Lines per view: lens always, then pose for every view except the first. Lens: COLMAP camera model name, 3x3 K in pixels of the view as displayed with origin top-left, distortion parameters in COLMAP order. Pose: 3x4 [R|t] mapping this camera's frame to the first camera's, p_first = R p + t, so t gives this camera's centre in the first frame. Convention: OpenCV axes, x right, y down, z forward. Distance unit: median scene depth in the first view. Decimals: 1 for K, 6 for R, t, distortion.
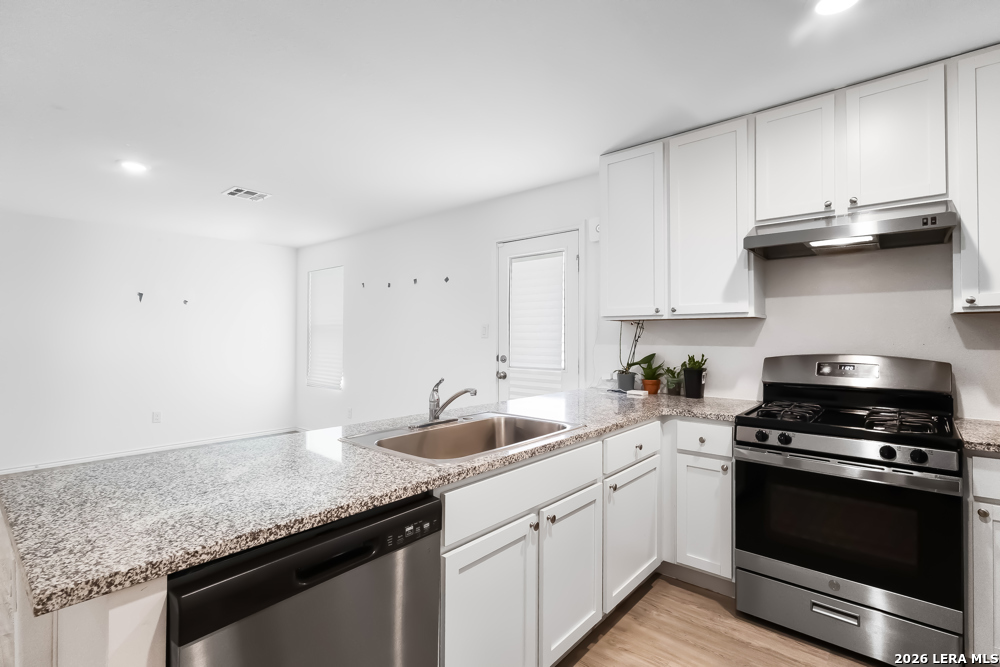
lens RADIAL K [[470.9, 0, 496.6], [0, 470.9, 336.5], [0, 0, 1]] dist [0.001752, 0.000401]
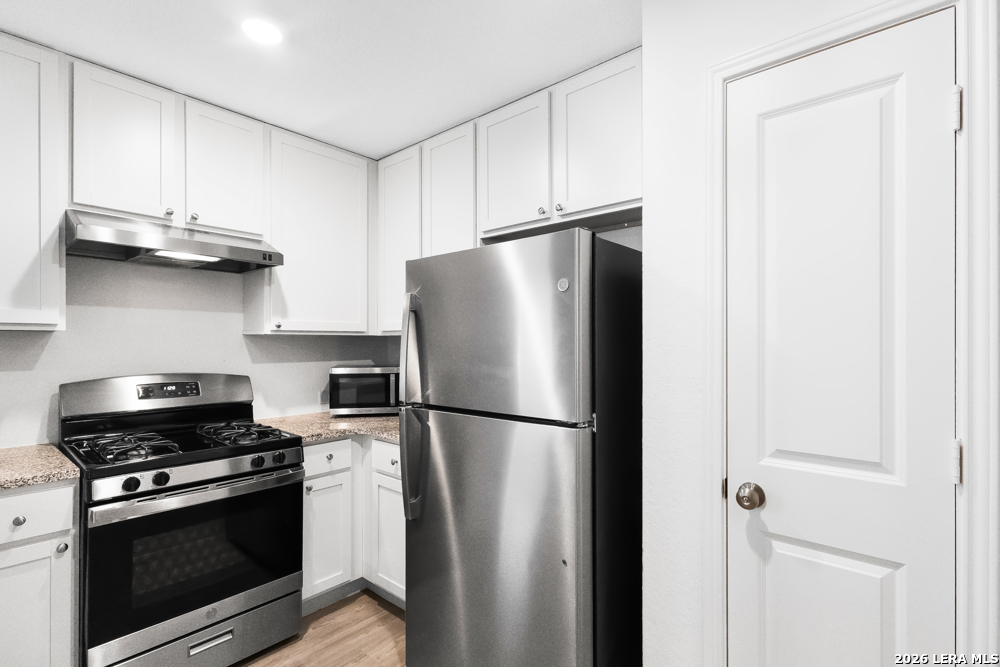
lens RADIAL K [[470.6, 0, 496.6], [0, 470.6, 343.4], [0, 0, 1]] dist [0.001993, 0.000434]
pose [[-0.001704, -0.001191, 0.999998, -0.180792], [-0.000744, 0.999999, 0.001189, -0.021316], [-0.999998, -0.000742, -0.001705, 0.296774]]
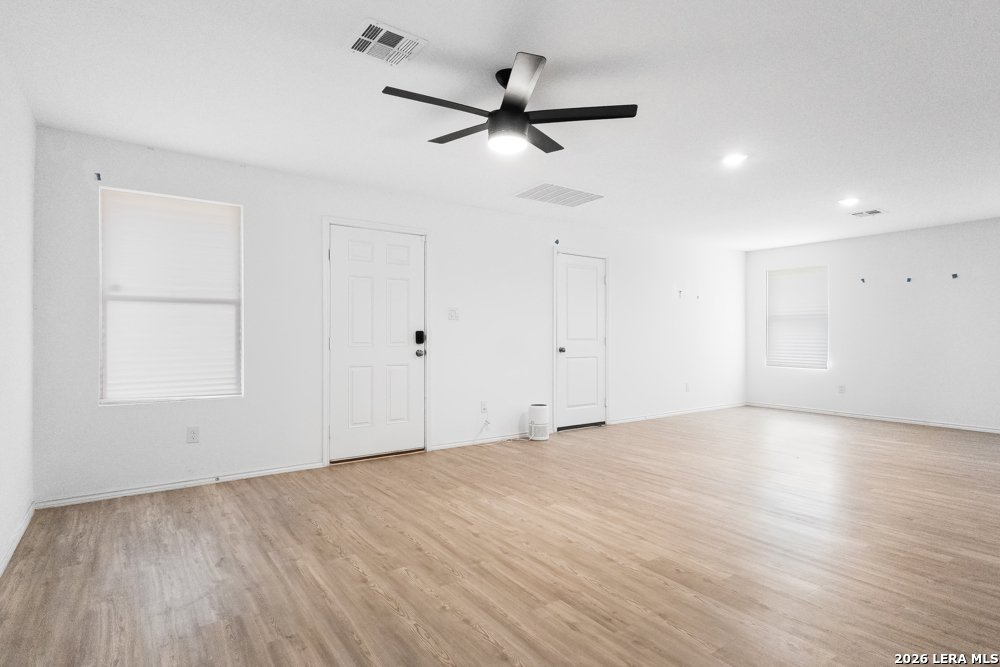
lens RADIAL K [[514.4, 0, 495.8], [0, 514.4, 332.9], [0, 0, 1]] dist [0.012455, -0.000712]
pose [[0.972705, -0.000520, -0.232046, -1.786814], [-0.000537, 0.999990, -0.004488, 0.060102], [0.232046, 0.004490, 0.972695, -0.982211]]
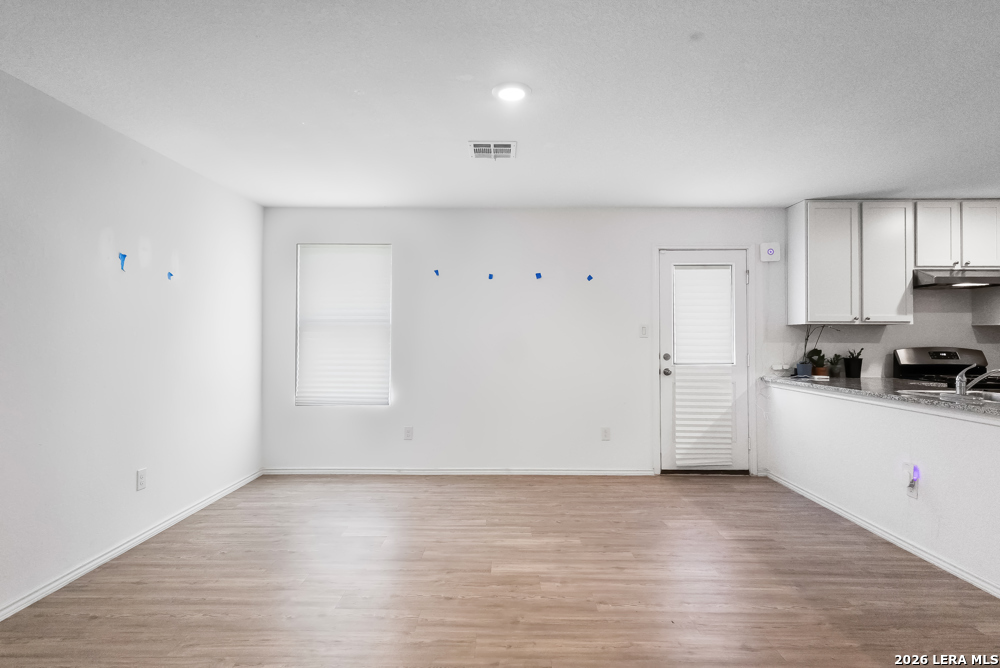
lens RADIAL K [[514.4, 0, 495.8], [0, 514.4, 333.4], [0, 0, 1]] dist [0.012455, -0.000712]
pose [[0.759052, 0.007361, 0.650988, -1.585744], [-0.001834, 0.999956, -0.009168, 0.007904], [-0.651027, 0.005765, 0.759033, 0.528989]]
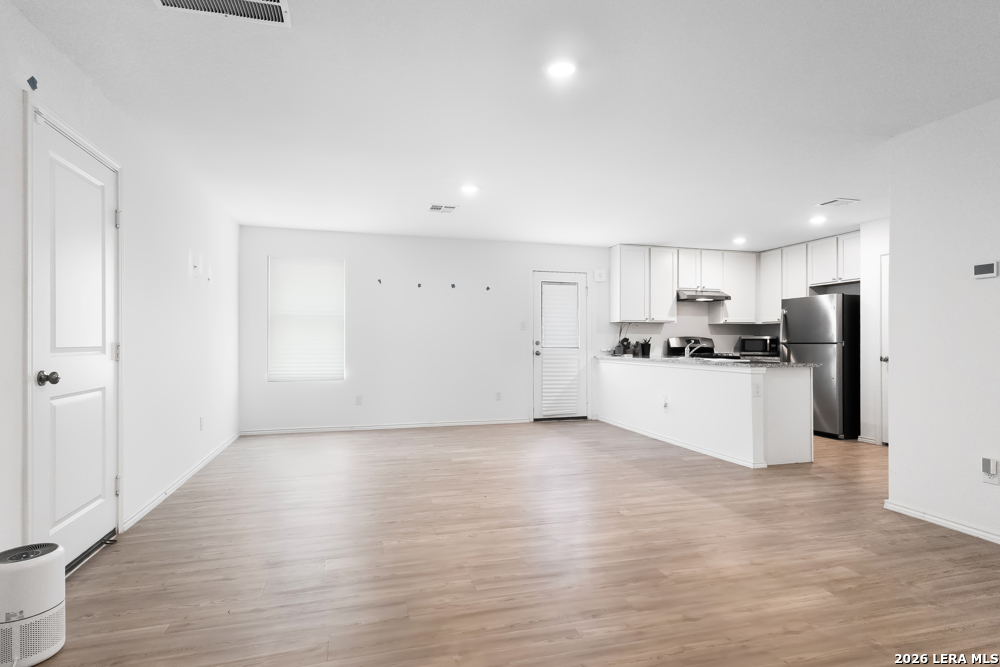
lens RADIAL K [[523.7, 0, 496.2], [0, 523.7, 339.1], [0, 0, 1]] dist [0.013572, -0.000750]
pose [[0.544661, 0.004422, 0.838645, -2.361584], [-0.002754, 0.999990, -0.003484, 0.061079], [-0.838652, -0.000412, 0.544667, 0.202926]]
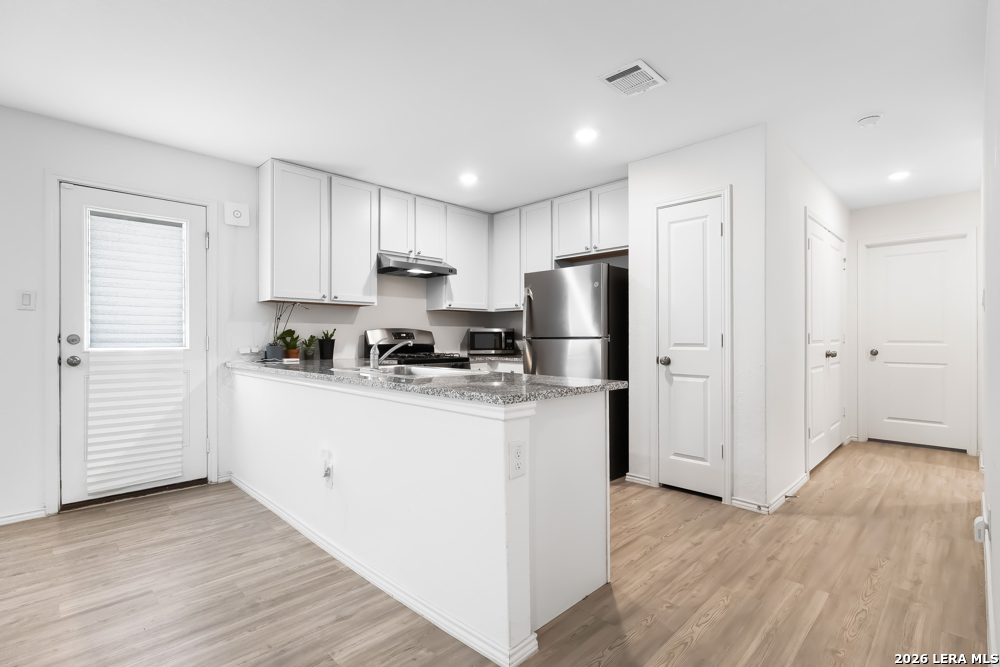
lens RADIAL K [[470.9, 0, 496.6], [0, 470.9, 336.5], [0, 0, 1]] dist [0.001752, 0.000401]
pose [[0.072593, -0.000088, 0.997362, -1.024955], [-0.000778, 1.000000, 0.000144, 0.063484], [-0.997361, -0.000786, 0.072593, 0.409290]]
